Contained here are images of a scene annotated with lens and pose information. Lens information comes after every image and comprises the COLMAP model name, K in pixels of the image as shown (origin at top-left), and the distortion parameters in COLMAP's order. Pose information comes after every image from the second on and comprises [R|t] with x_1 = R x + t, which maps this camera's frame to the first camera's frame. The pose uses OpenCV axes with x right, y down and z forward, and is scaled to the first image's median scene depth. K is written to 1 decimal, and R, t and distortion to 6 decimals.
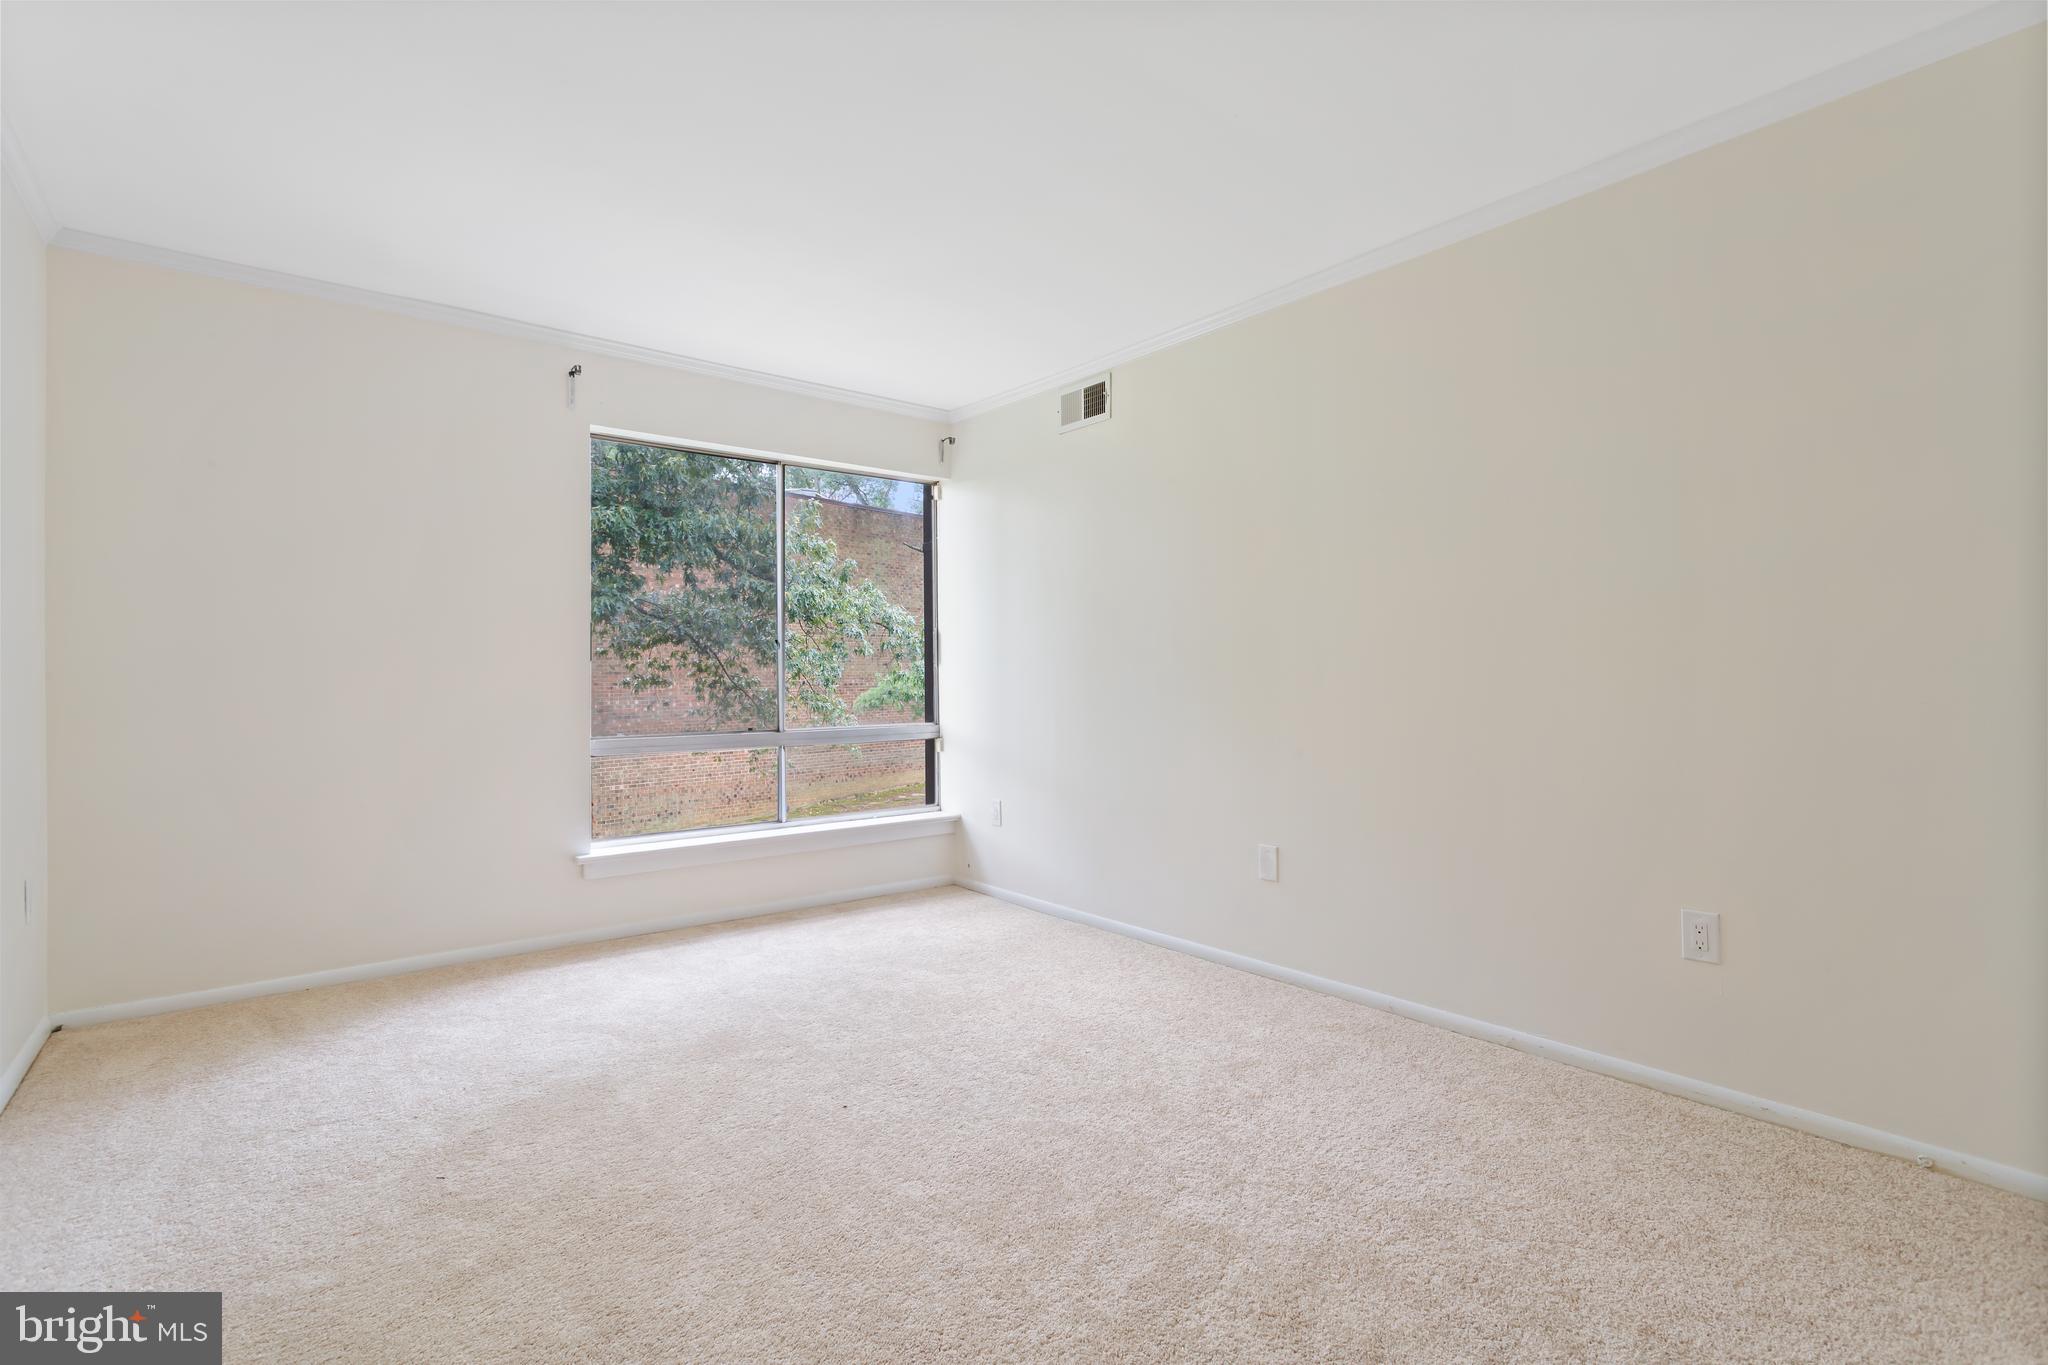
lens RADIAL K [[987.6, 0, 1015.1], [0, 987.6, 650.6], [0, 0, 1]] dist [0.000309, 0.000676]
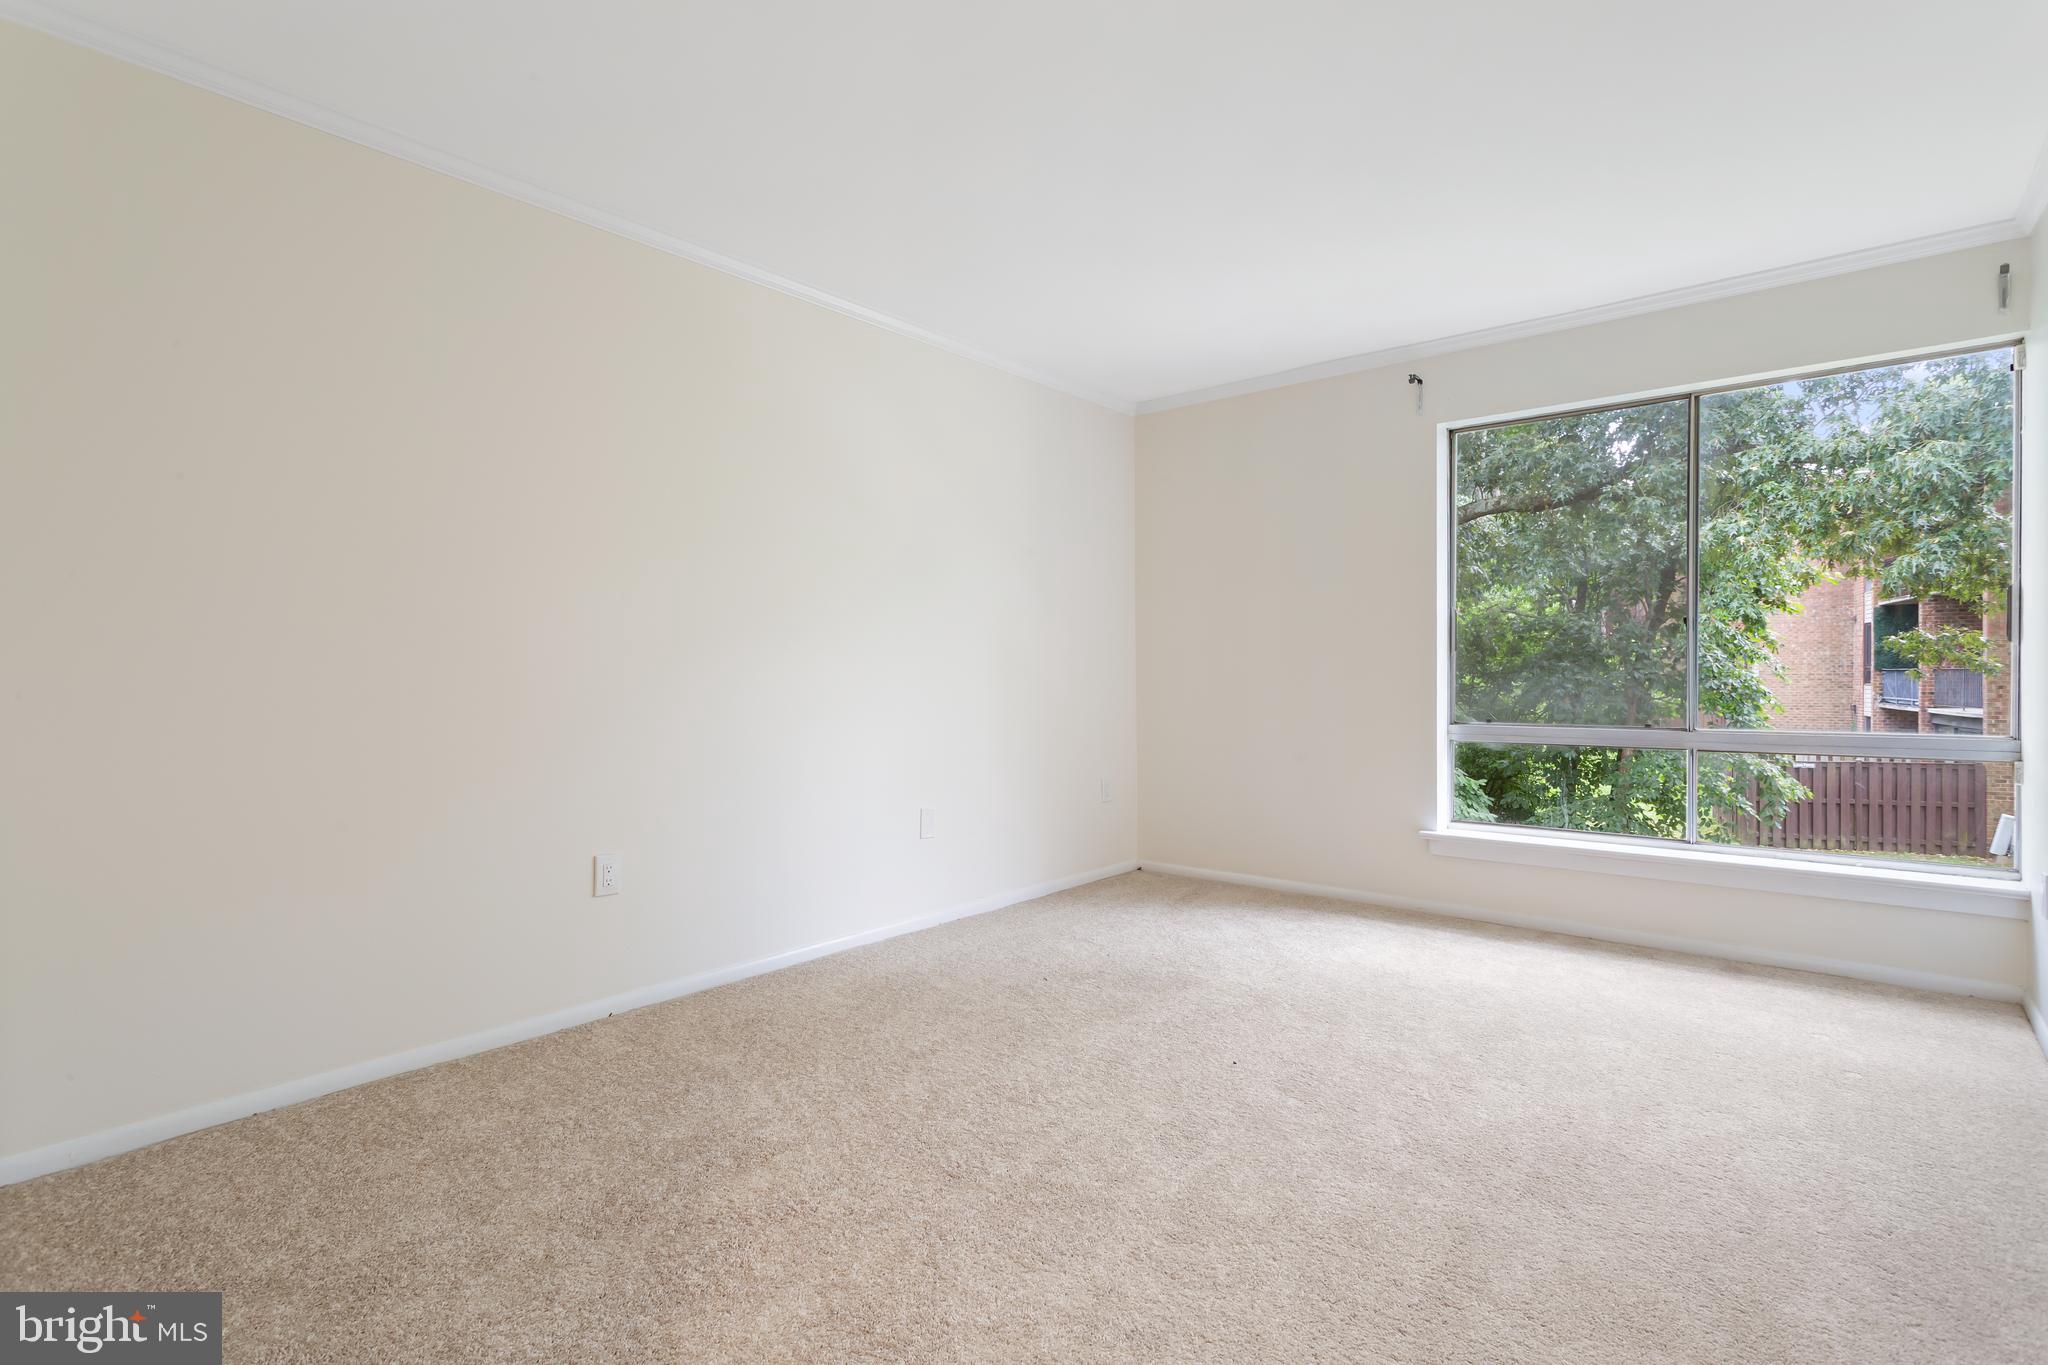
lens RADIAL K [[987.6, 0, 1015.1], [0, 987.6, 650.6], [0, 0, 1]] dist [0.000309, 0.000676]
pose [[0.189883, -0.021366, -0.981574, 0.526904], [0.026513, 0.999510, -0.016627, 0.018942], [0.981449, -0.022867, 0.190357, 0.363262]]
